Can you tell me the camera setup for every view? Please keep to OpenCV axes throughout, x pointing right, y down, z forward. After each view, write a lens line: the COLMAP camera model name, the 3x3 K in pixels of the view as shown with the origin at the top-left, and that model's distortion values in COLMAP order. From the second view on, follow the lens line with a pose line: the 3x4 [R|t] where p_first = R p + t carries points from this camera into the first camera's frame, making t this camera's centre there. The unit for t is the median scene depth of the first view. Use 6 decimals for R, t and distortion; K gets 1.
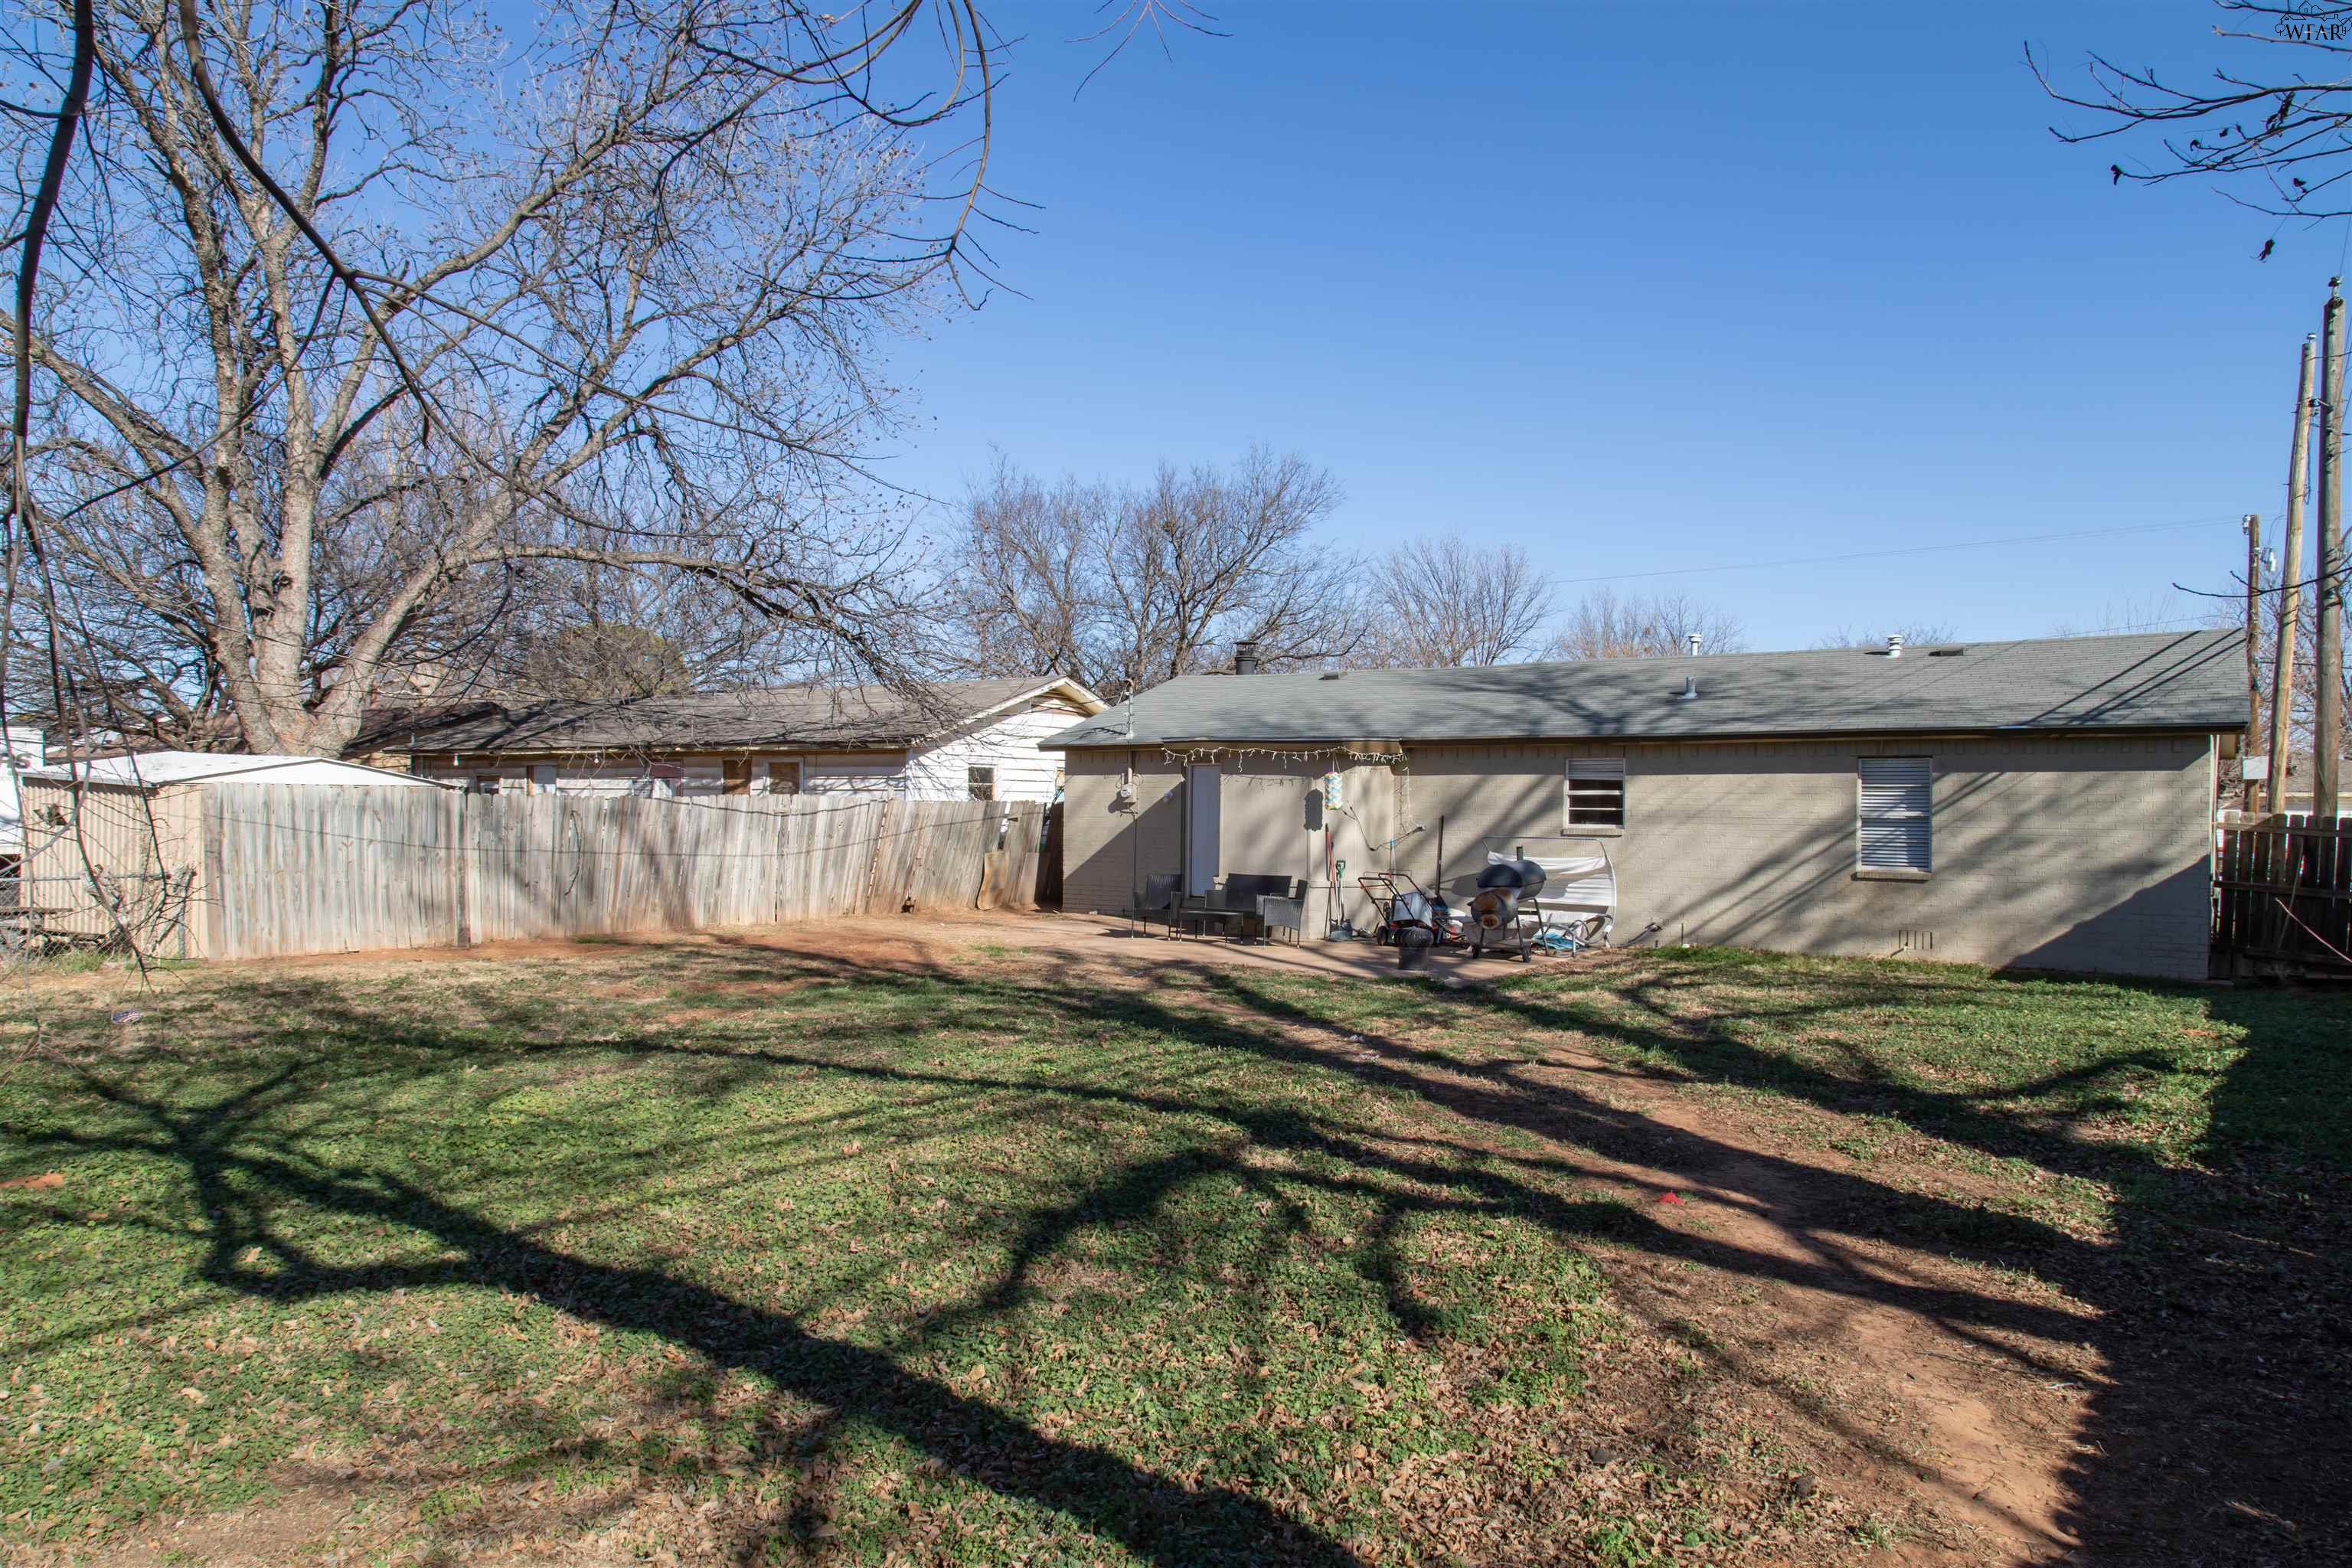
lens RADIAL K [[1581.0, 0, 1128.9], [0, 1581.0, 739.6], [0, 0, 1]] dist [0.033667, -0.000077]
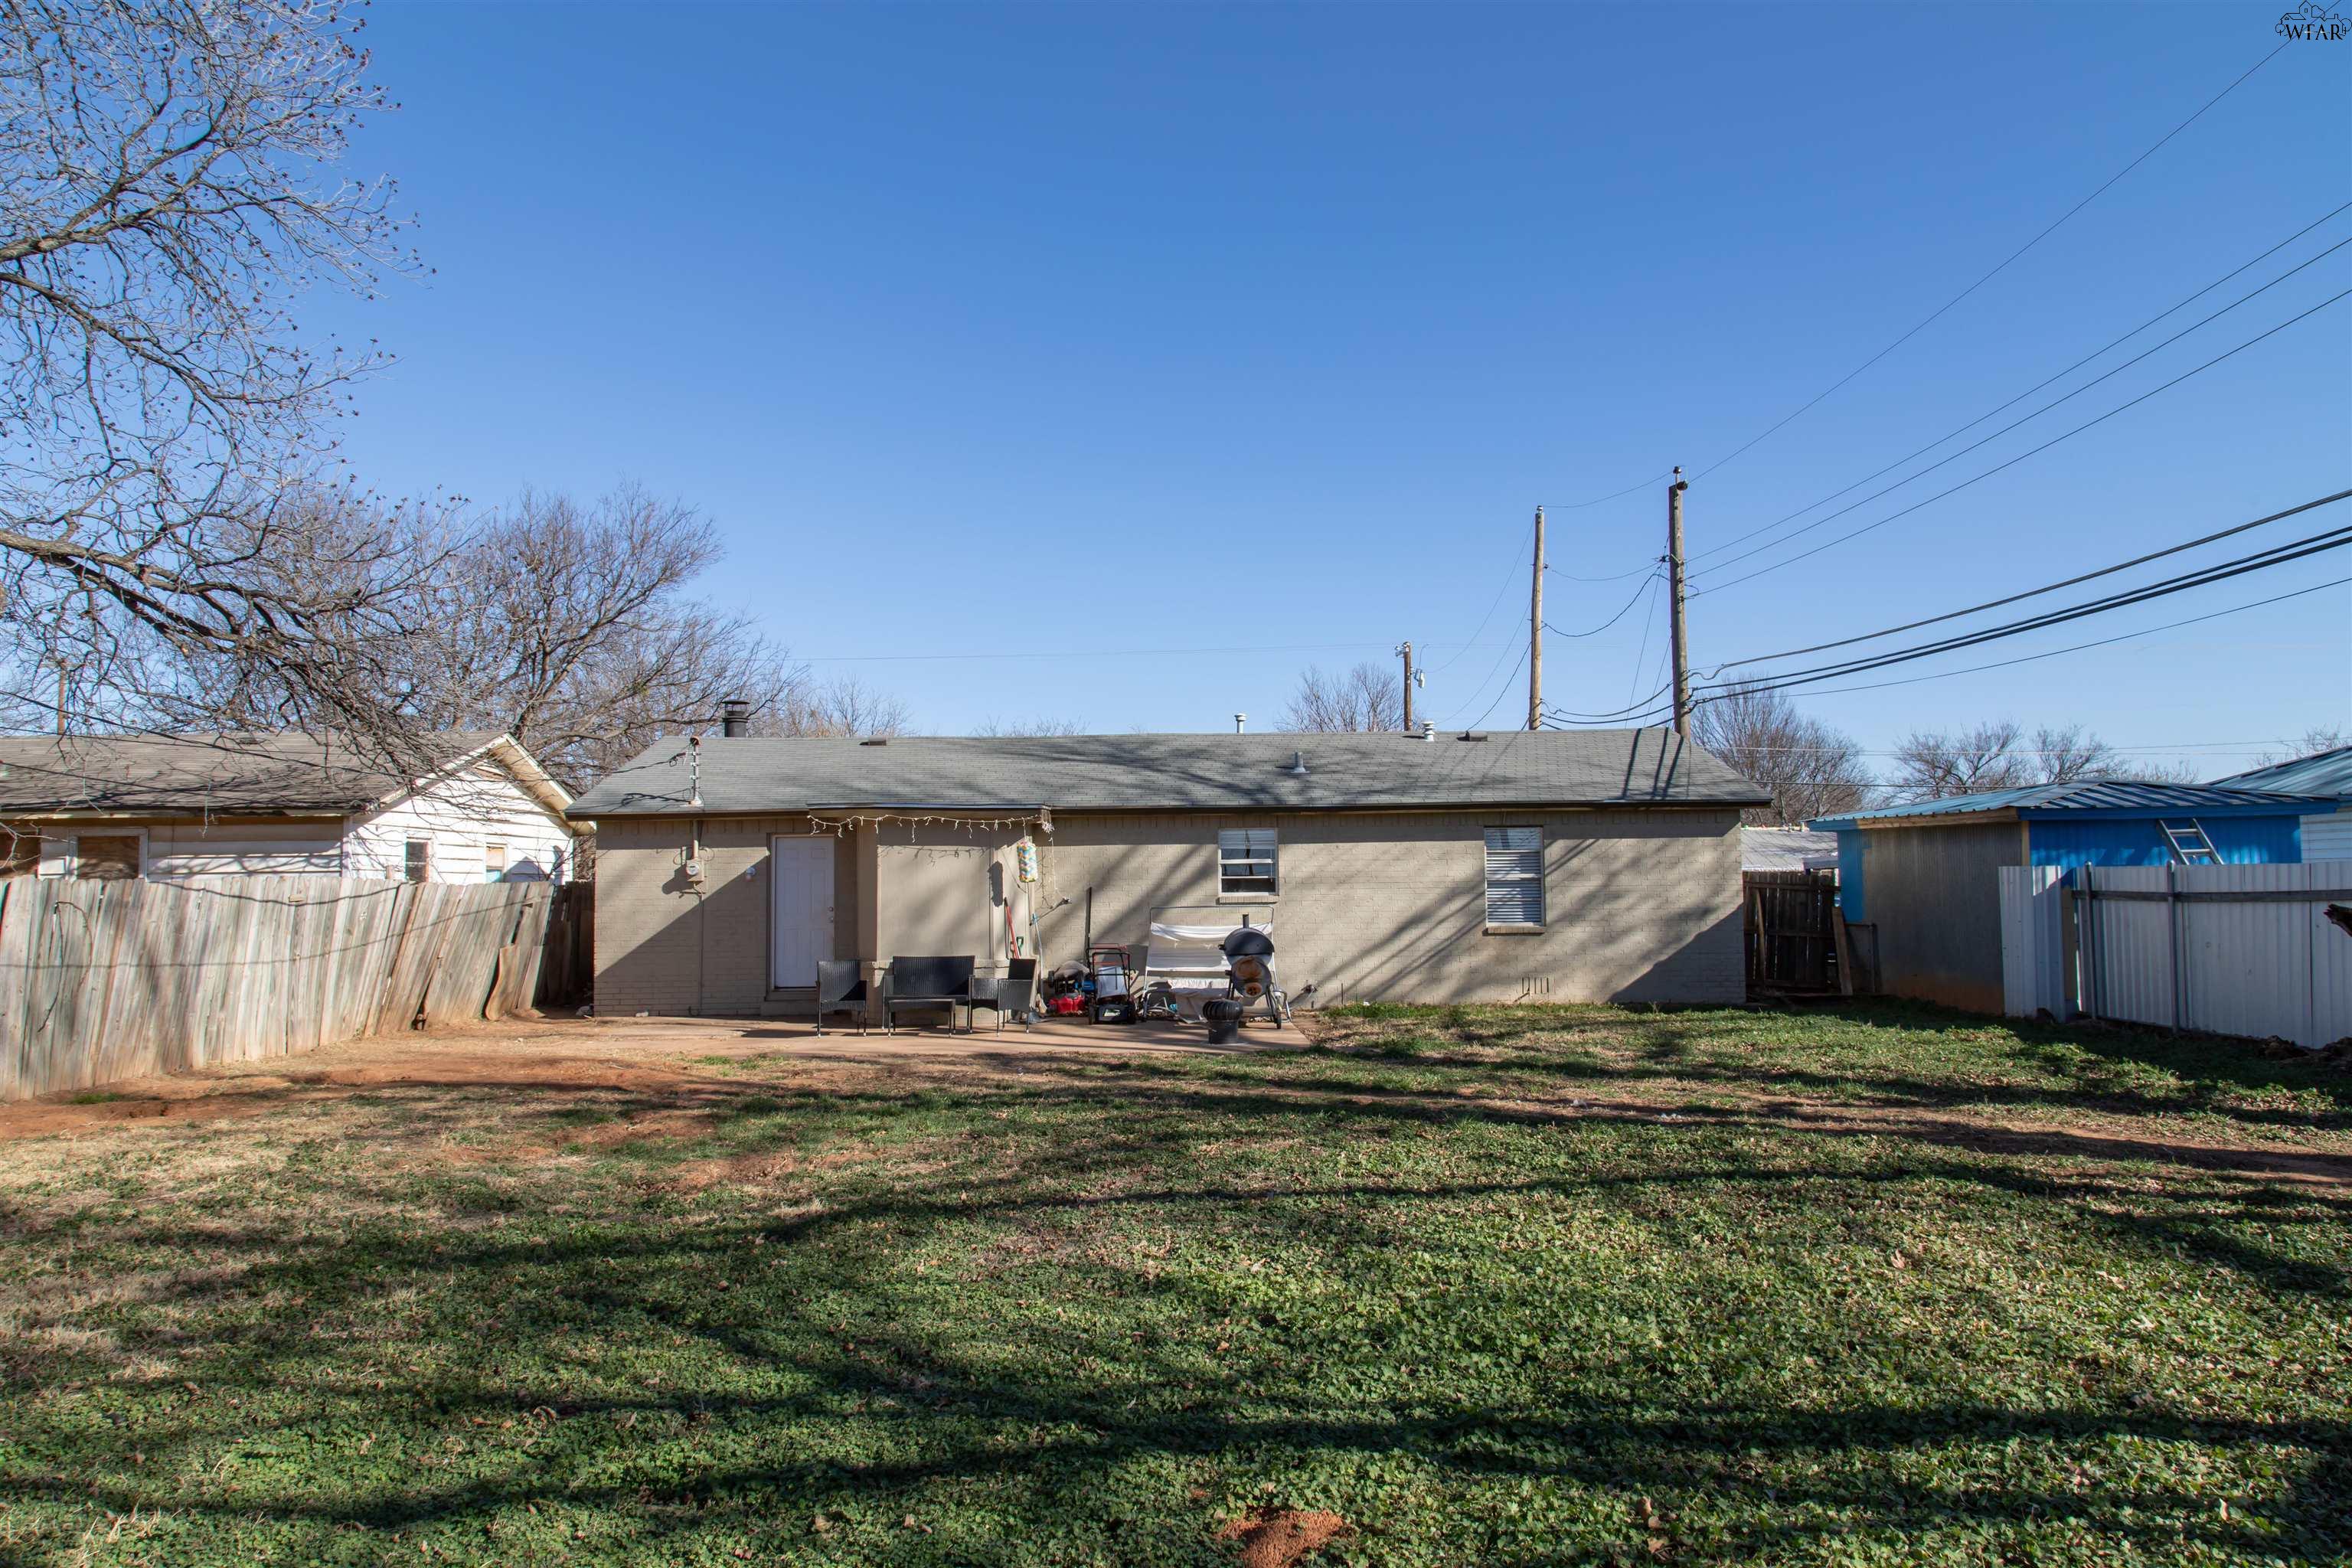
lens RADIAL K [[1578.5, 0, 1190.3], [0, 1578.5, 792.2], [0, 0, 1]] dist [-0.000325, -0.000912]
pose [[0.811315, 0.015992, 0.584390, -0.326059], [-0.004688, 0.999772, -0.020850, 0.009955], [-0.584590, 0.014177, 0.811205, 0.182050]]
